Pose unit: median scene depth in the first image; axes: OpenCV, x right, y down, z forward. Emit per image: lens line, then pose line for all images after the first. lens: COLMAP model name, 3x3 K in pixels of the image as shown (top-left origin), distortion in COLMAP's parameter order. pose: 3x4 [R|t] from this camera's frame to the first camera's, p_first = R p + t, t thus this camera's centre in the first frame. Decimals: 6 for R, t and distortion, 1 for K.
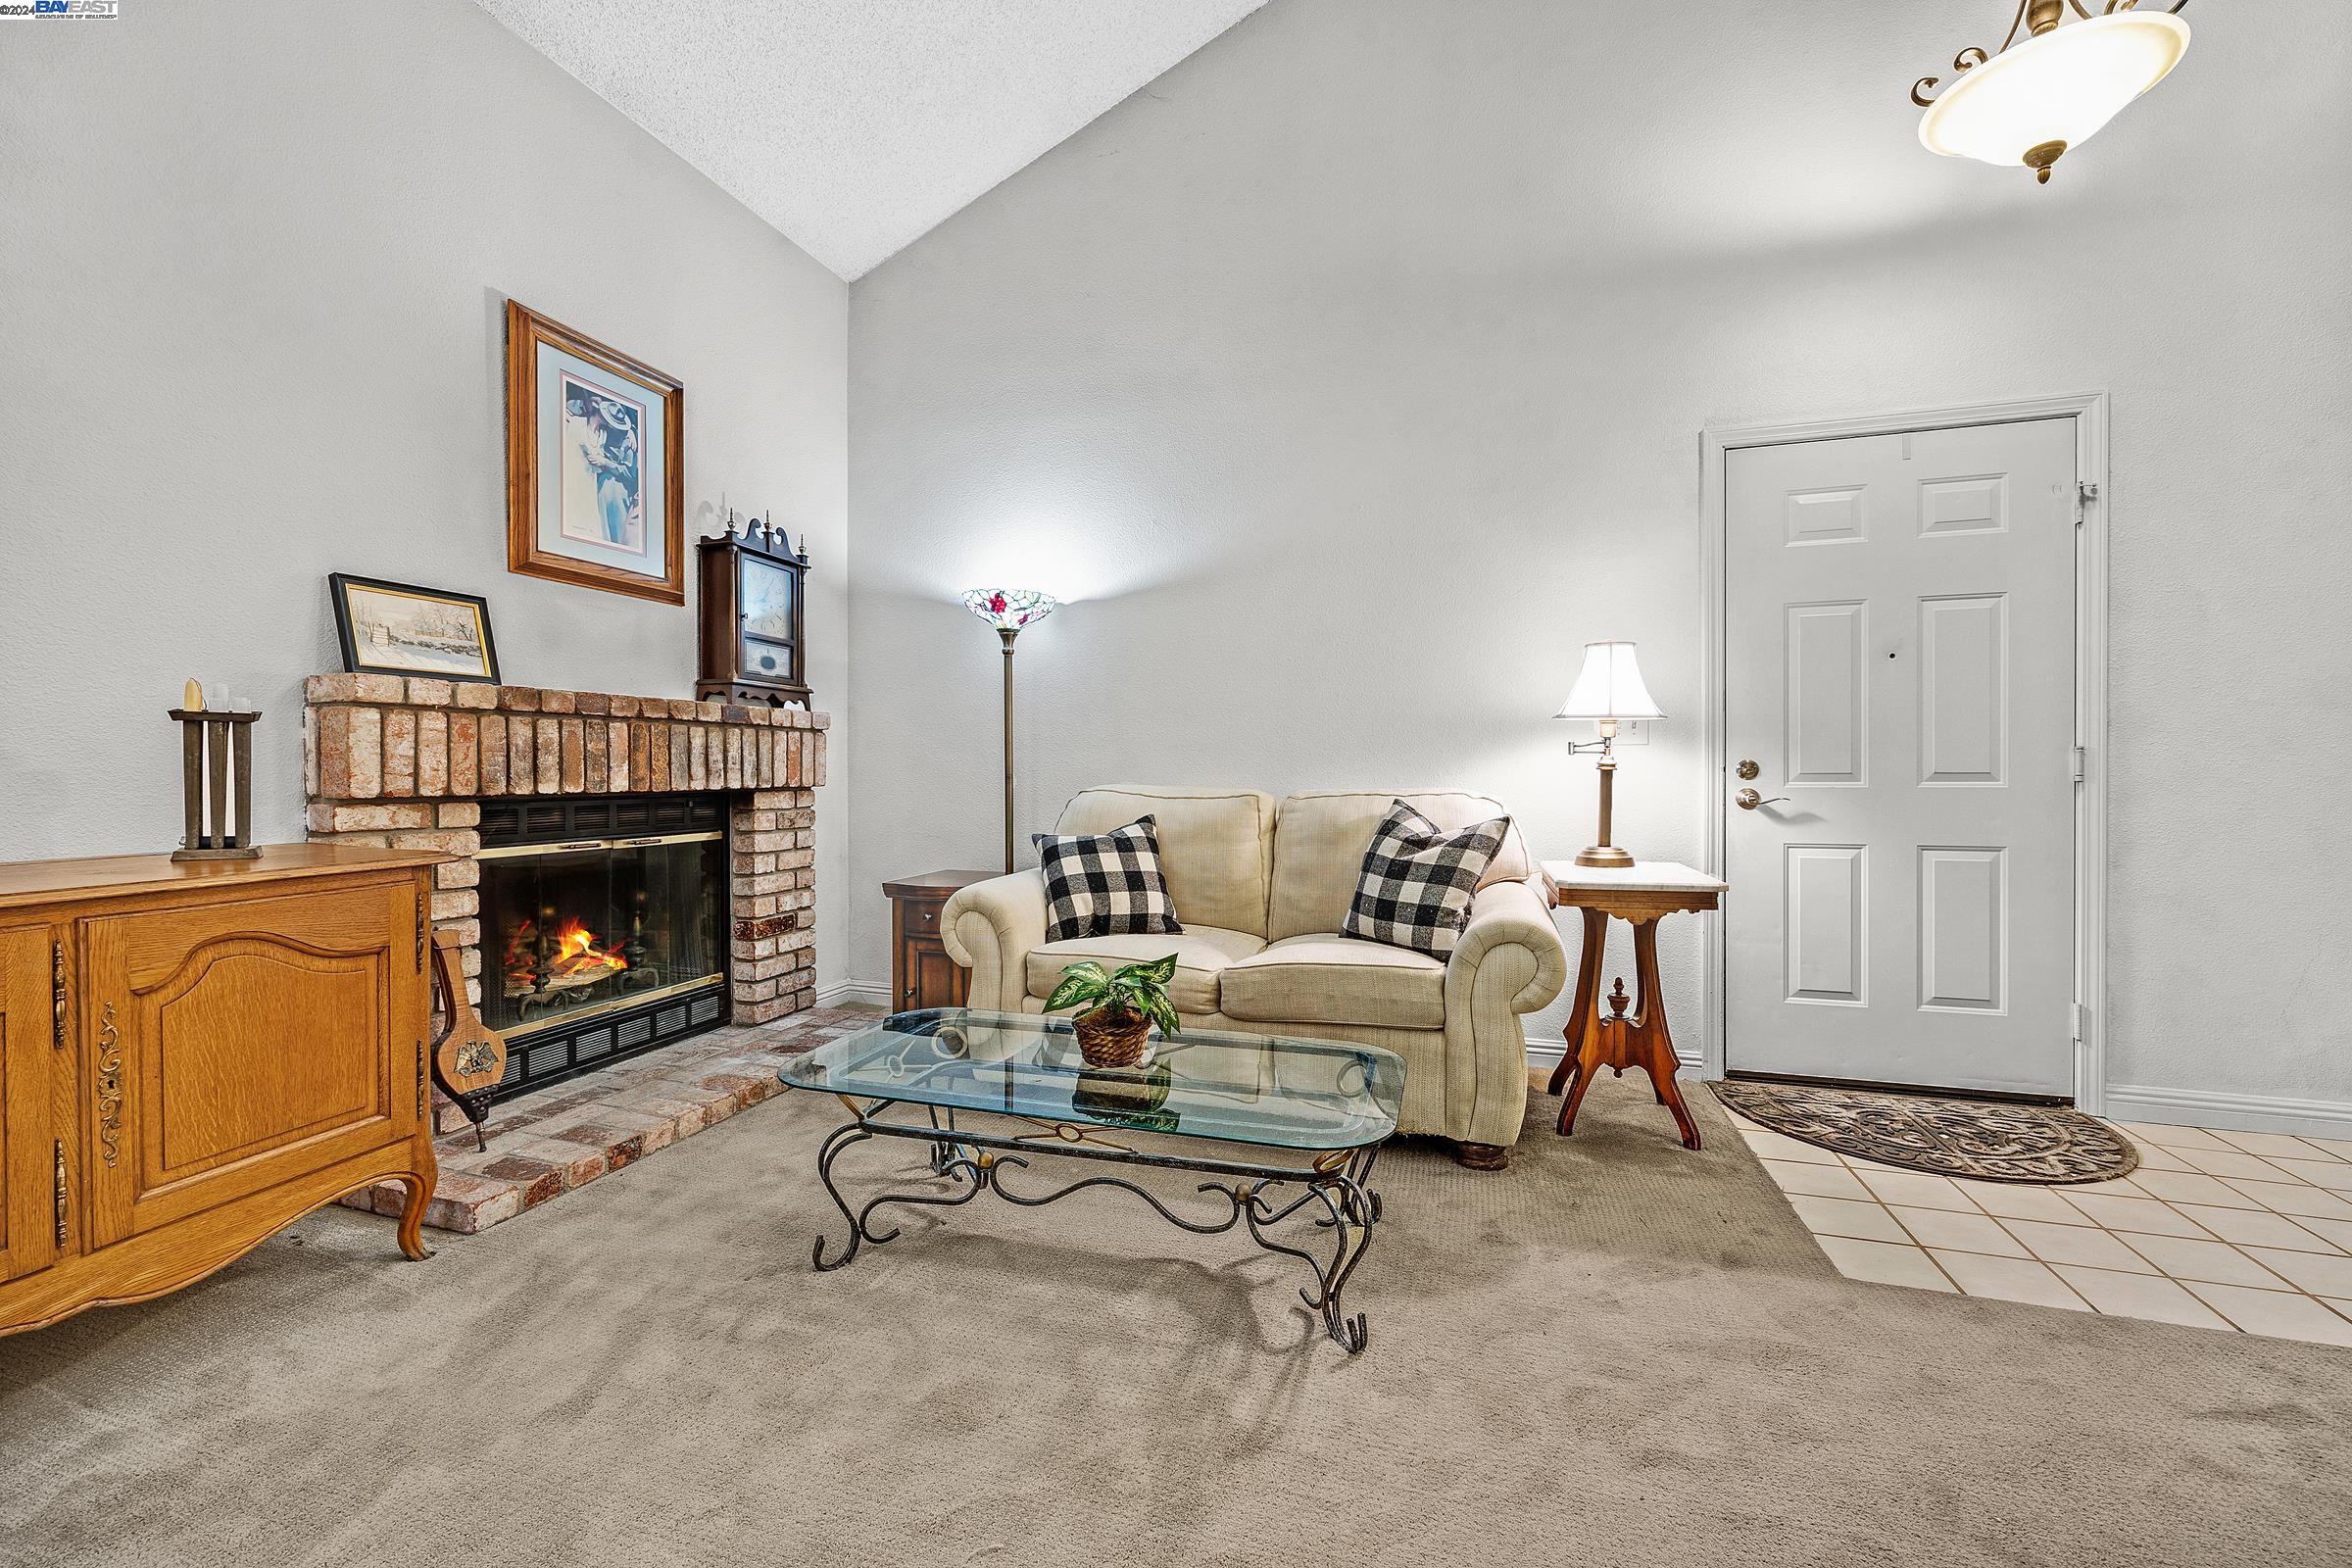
lens RADIAL K [[940.5, 0, 1179.8], [0, 940.5, 778.5], [0, 0, 1]] dist [-0.003722, 0.000329]
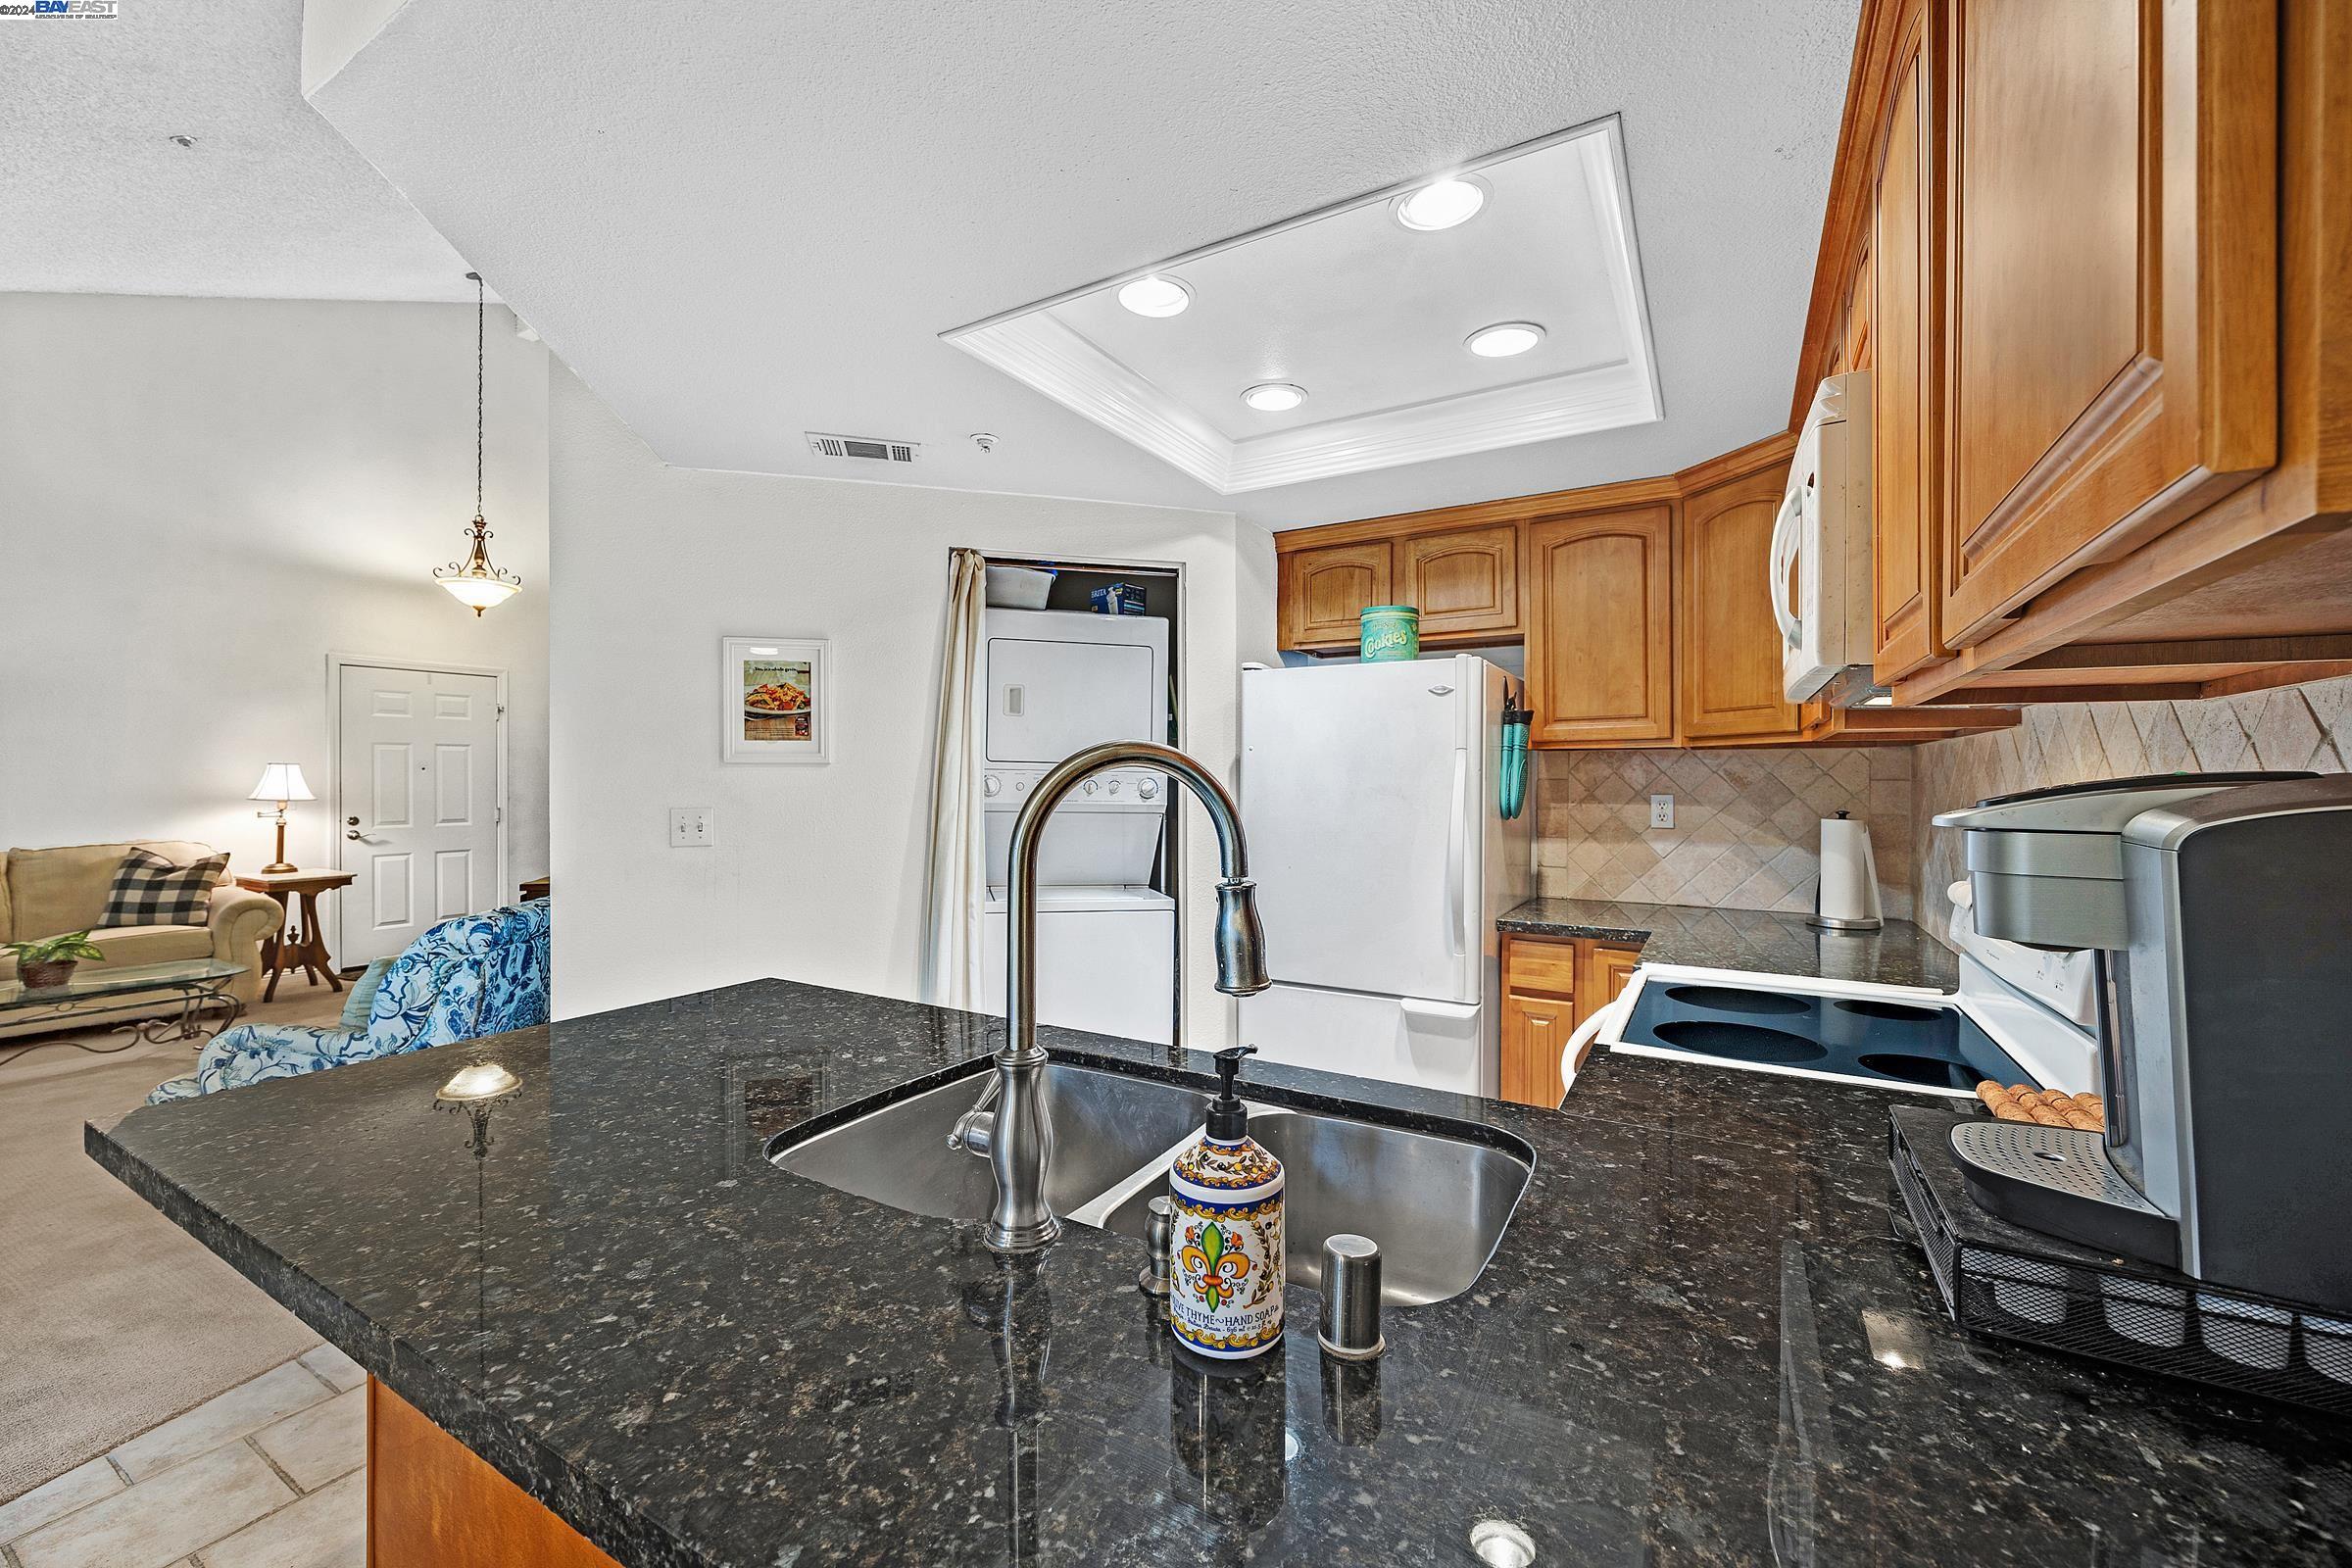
lens RADIAL K [[940.5, 0, 1178.6], [0, 940.5, 782.0], [0, 0, 1]] dist [-0.003722, 0.000329]
pose [[0.224403, -0.001907, 0.974495, -1.039800], [0.004245, 0.999991, 0.000979, -0.092878], [-0.974487, 0.003917, 0.224408, -1.285941]]
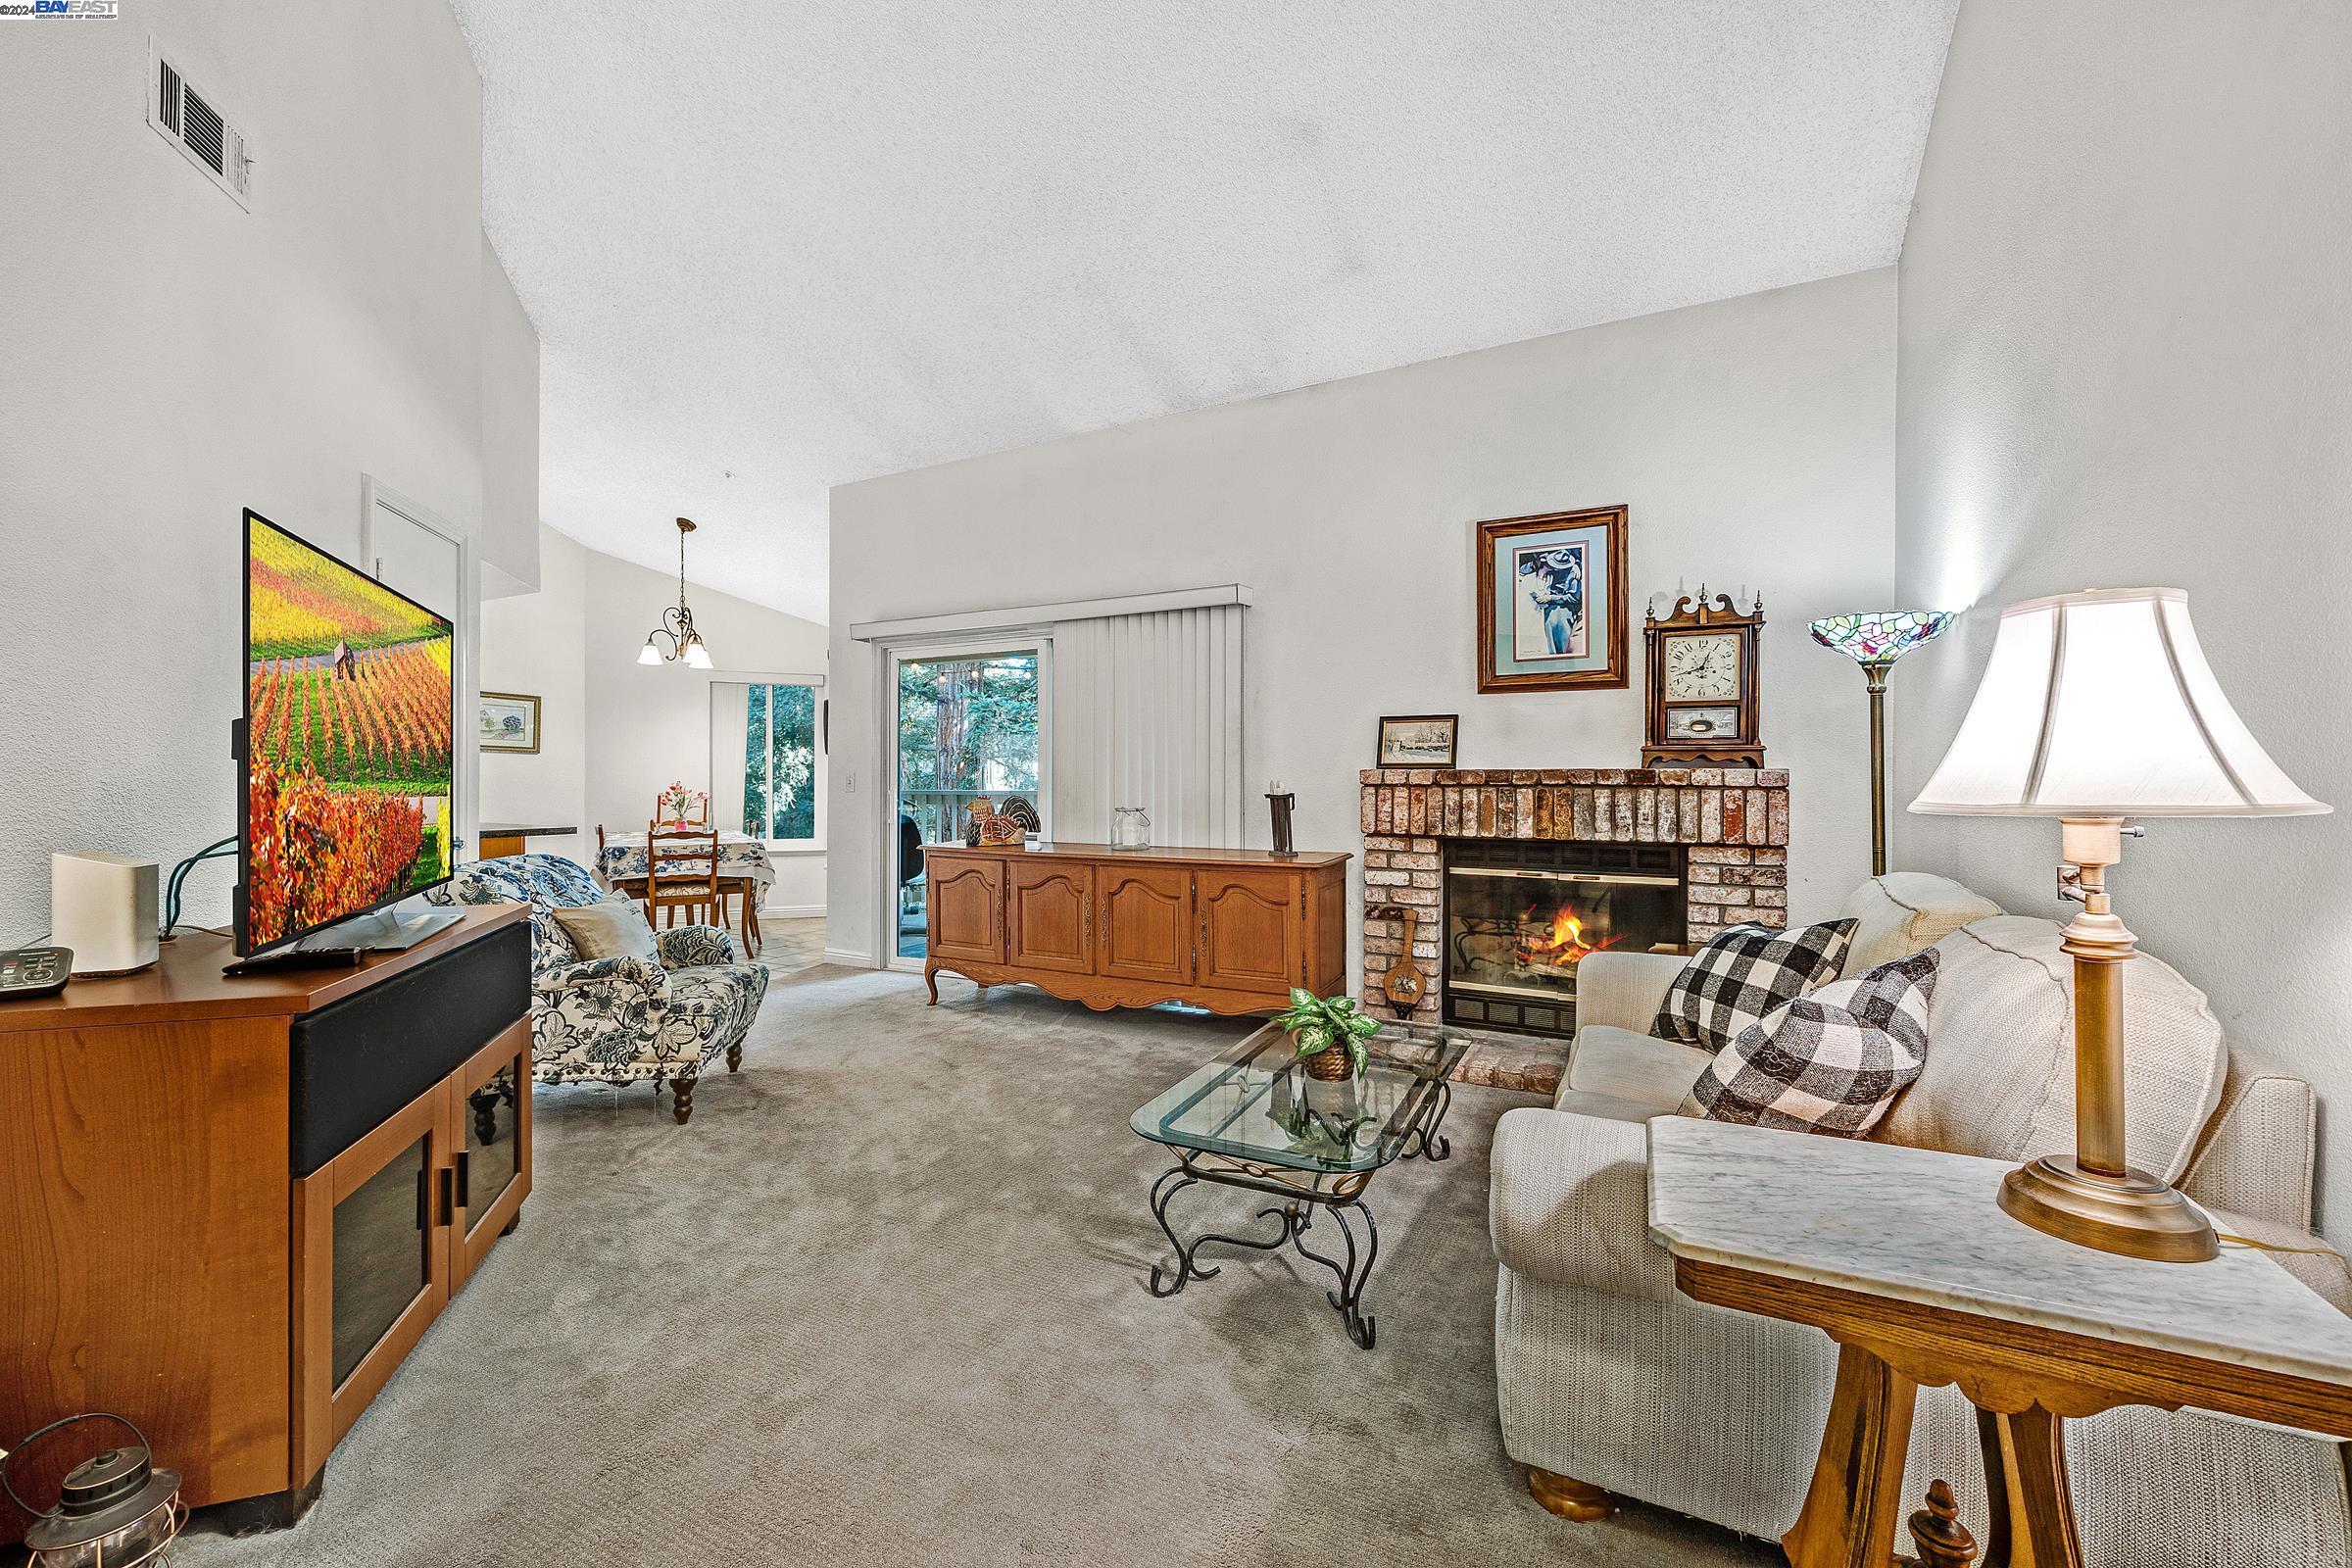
lens RADIAL K [[940.5, 0, 1182.9], [0, 940.5, 780.1], [0, 0, 1]] dist [-0.003722, 0.000329]
pose [[-0.171386, 0.004434, -0.985194, 0.835408], [-0.011332, 0.999915, 0.006472, -0.072564], [0.985139, 0.012273, -0.171321, 0.704948]]
